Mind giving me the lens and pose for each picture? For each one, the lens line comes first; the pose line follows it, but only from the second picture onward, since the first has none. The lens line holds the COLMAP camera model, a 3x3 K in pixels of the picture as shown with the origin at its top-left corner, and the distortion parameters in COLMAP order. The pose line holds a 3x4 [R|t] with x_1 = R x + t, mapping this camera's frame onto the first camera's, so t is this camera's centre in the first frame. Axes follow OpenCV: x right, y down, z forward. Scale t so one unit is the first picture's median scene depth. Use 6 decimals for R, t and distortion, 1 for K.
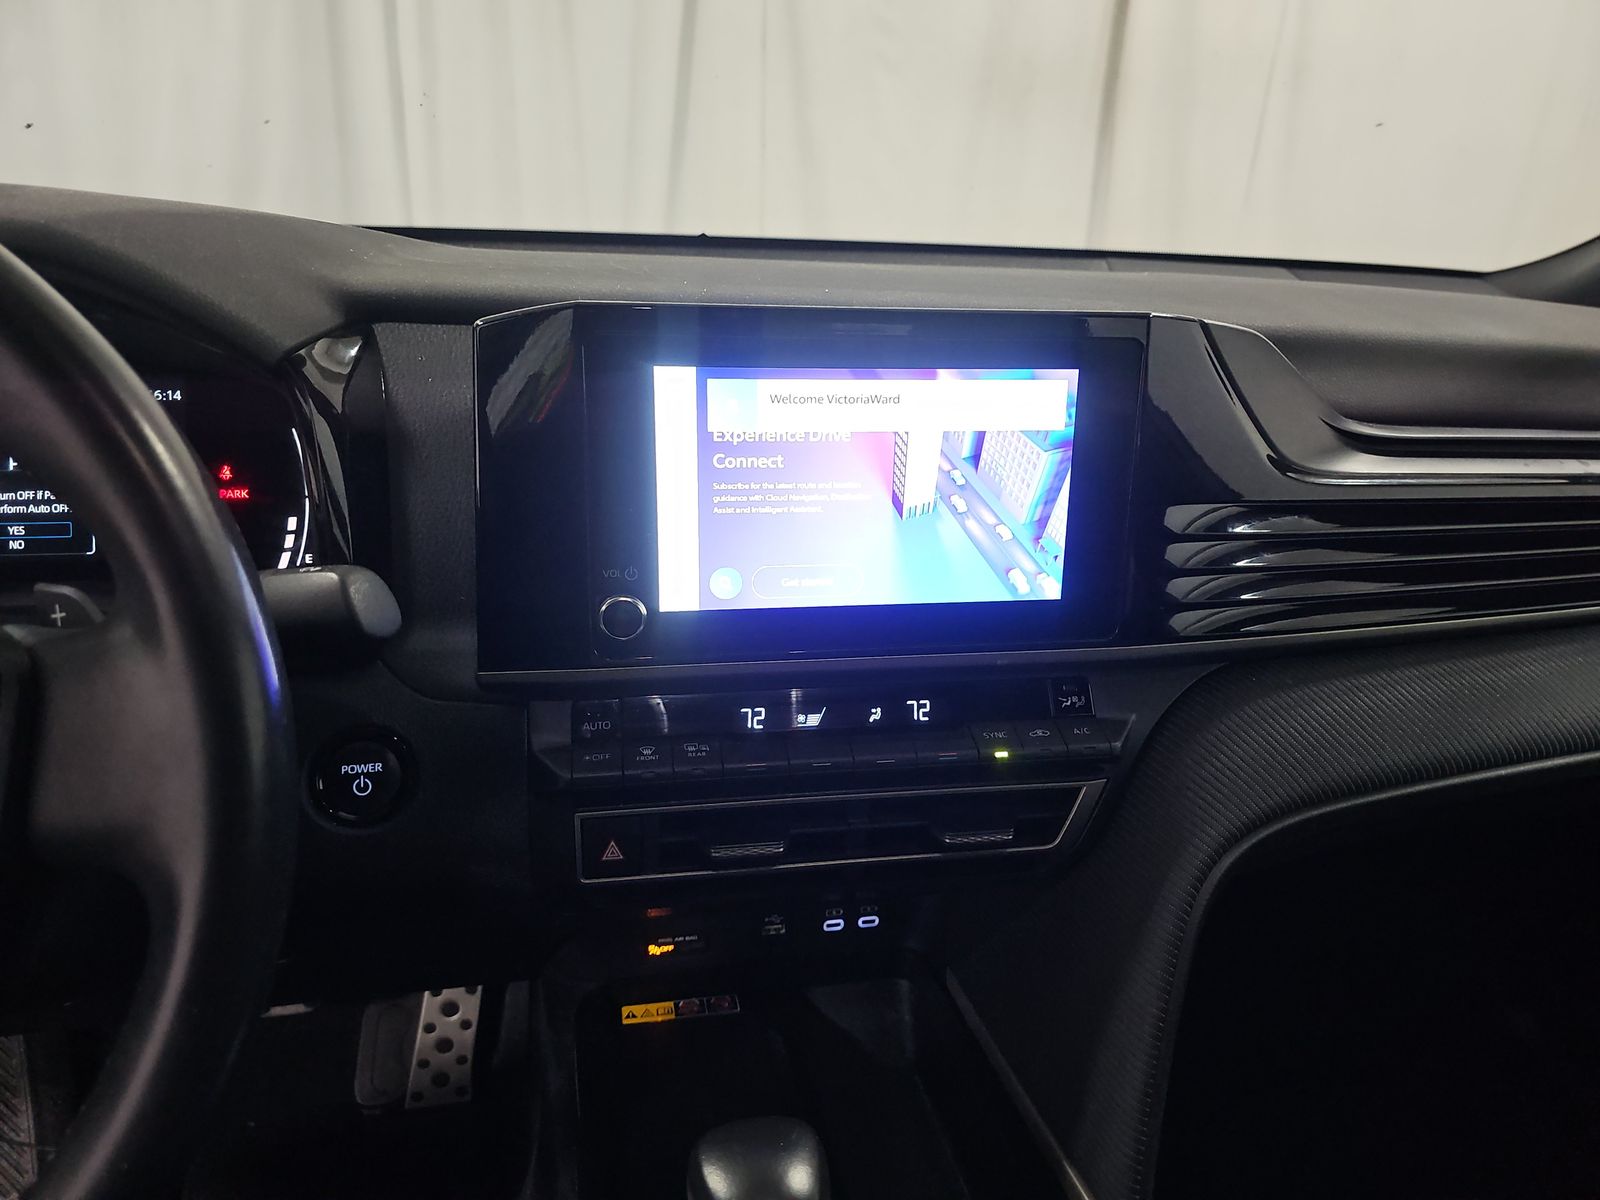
lens RADIAL K [[1077.7, 0, 798.7], [0, 1077.7, 603.9], [0, 0, 1]] dist [0.025489, -0.015788]
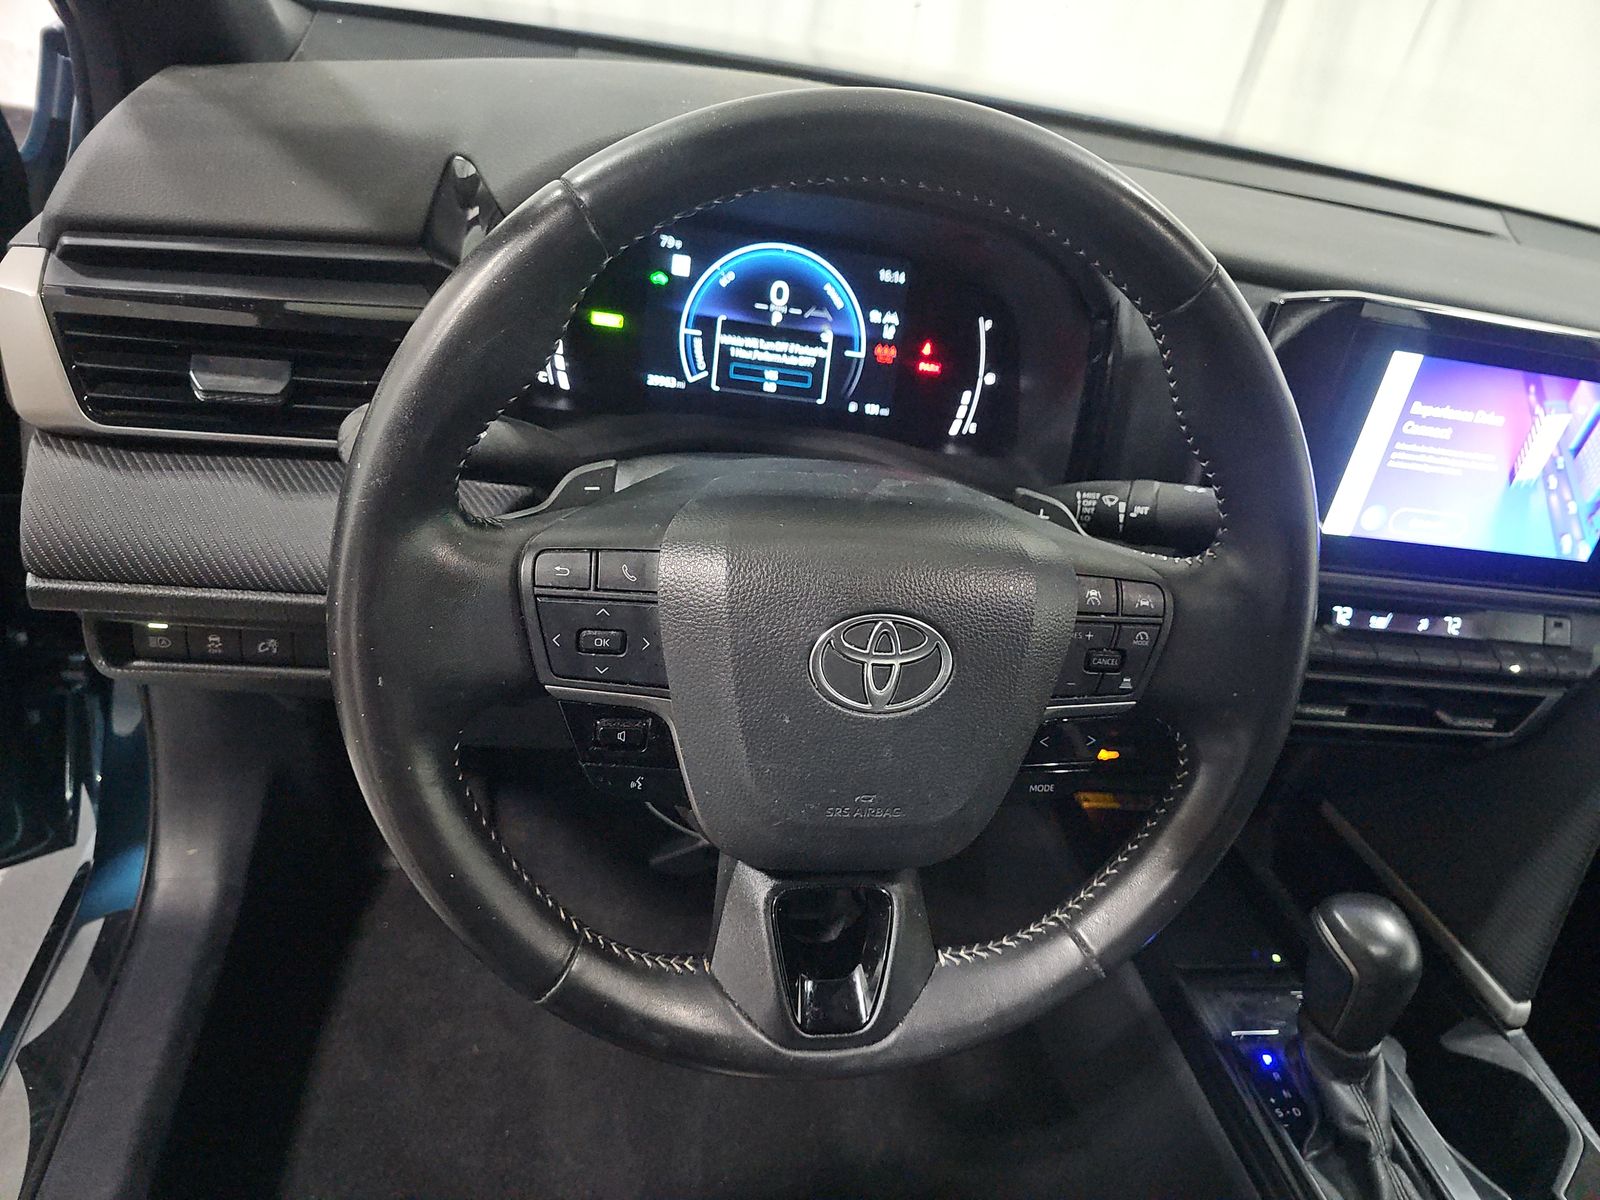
lens RADIAL K [[1077.7, 0, 794.0], [0, 1077.7, 599.2], [0, 0, 1]] dist [0.025489, -0.015788]
pose [[0.986851, 0.141565, 0.078008, -0.751989], [-0.154089, 0.969706, 0.189544, -0.056761], [-0.048812, -0.199072, 0.978769, -0.245657]]
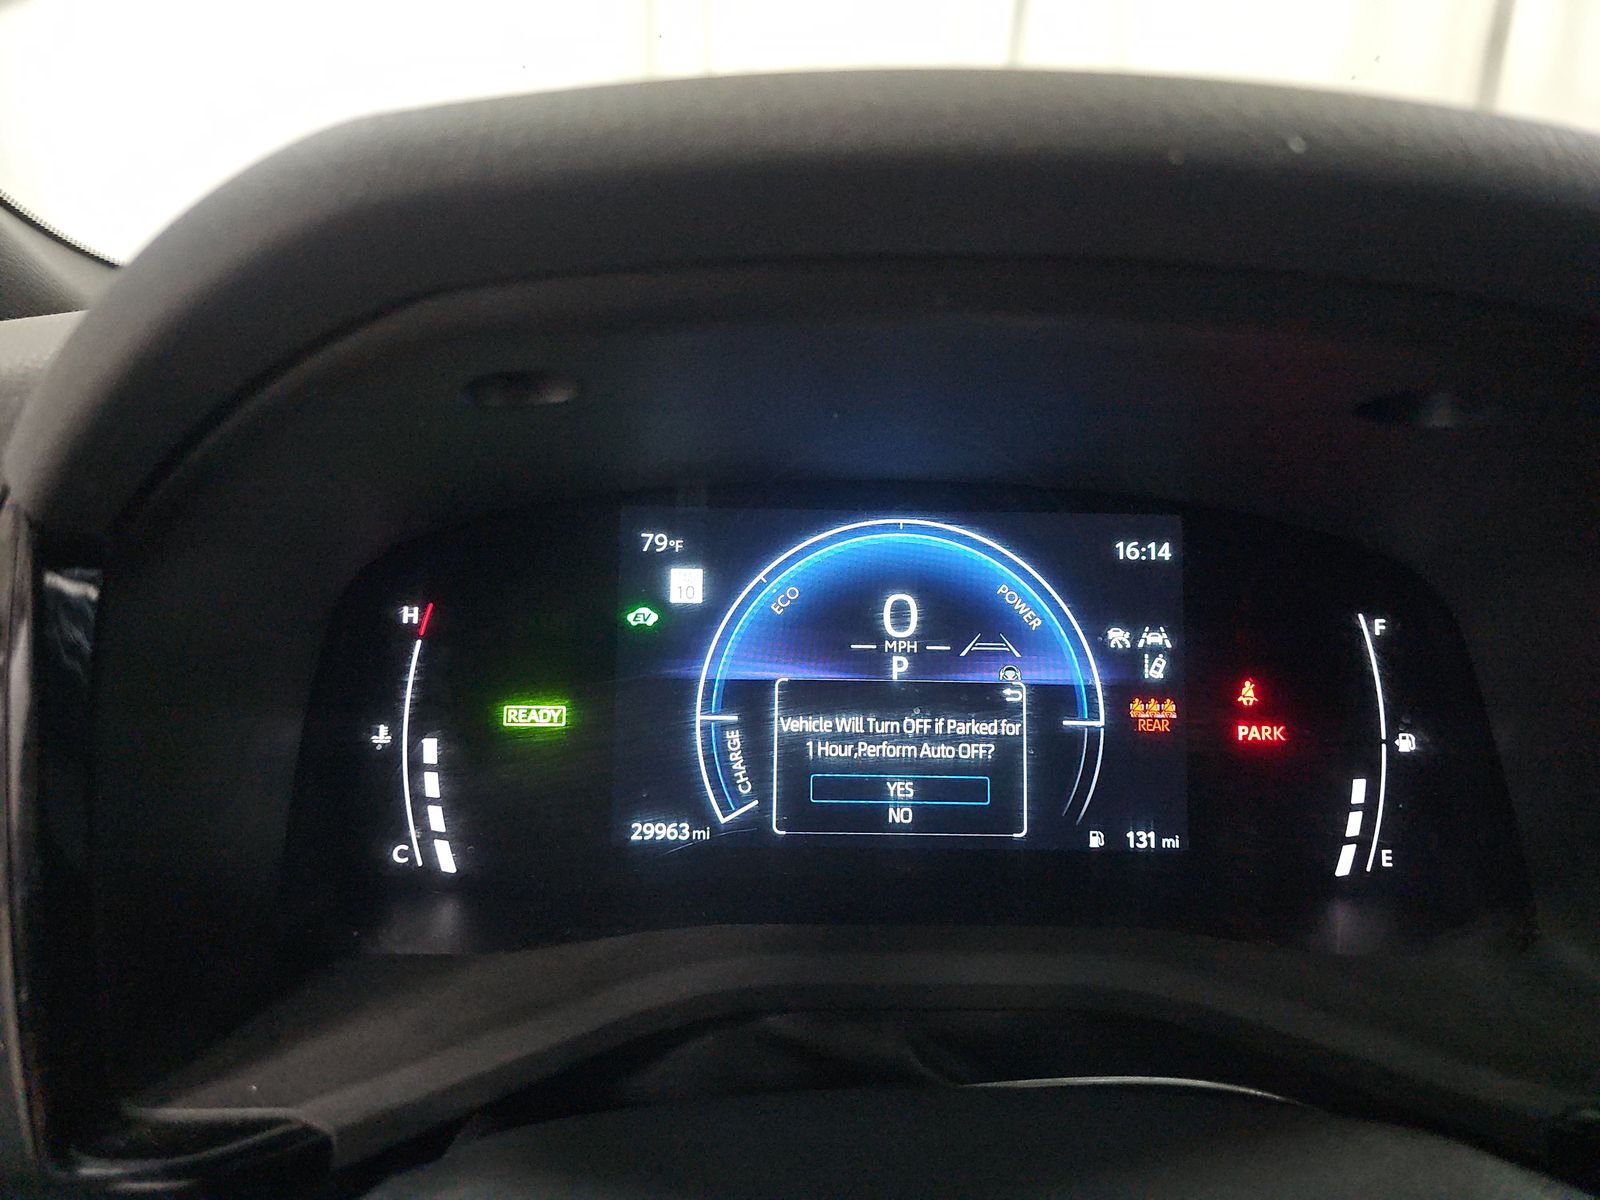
lens RADIAL K [[1077.7, 0, 848.0], [0, 1077.7, 593.2], [0, 0, 1]] dist [0.025489, -0.015788]
pose [[0.988259, 0.034307, -0.148886, -0.666271], [-0.045286, 0.996449, -0.070986, -0.127068], [0.145922, 0.076895, 0.986303, 0.441783]]
